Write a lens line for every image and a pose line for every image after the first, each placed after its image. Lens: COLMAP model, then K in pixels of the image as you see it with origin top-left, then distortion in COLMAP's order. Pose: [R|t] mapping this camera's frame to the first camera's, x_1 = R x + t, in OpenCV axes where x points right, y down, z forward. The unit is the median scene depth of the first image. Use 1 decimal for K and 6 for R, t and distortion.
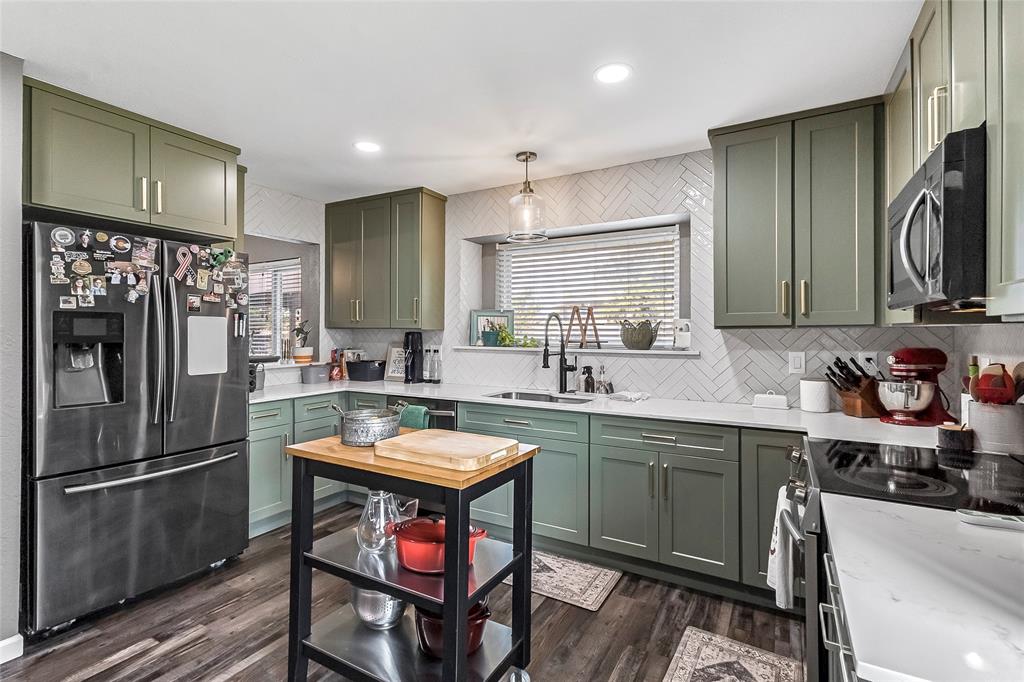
lens RADIAL K [[480.6, 0, 504.7], [0, 480.6, 335.5], [0, 0, 1]] dist [0.017556, -0.000388]
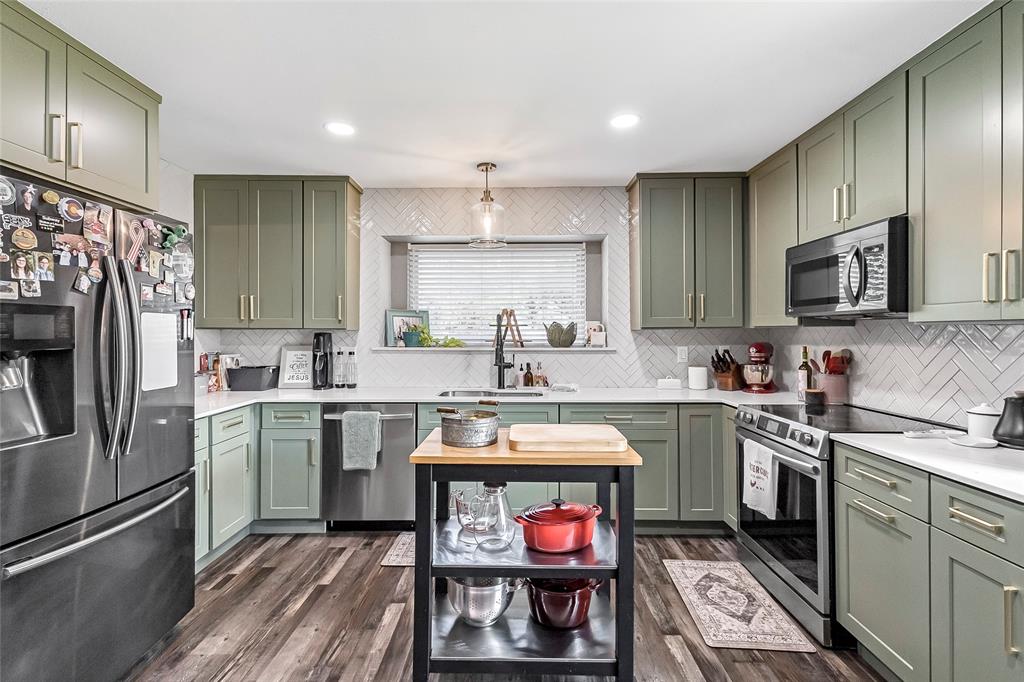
lens RADIAL K [[480.6, 0, 501.7], [0, 480.6, 335.1], [0, 0, 1]] dist [0.017556, -0.000388]
pose [[0.873871, -0.005515, 0.486127, -0.447375], [0.006026, 0.999982, 0.000513, -0.001724], [-0.486121, 0.002481, 0.873888, 0.059036]]
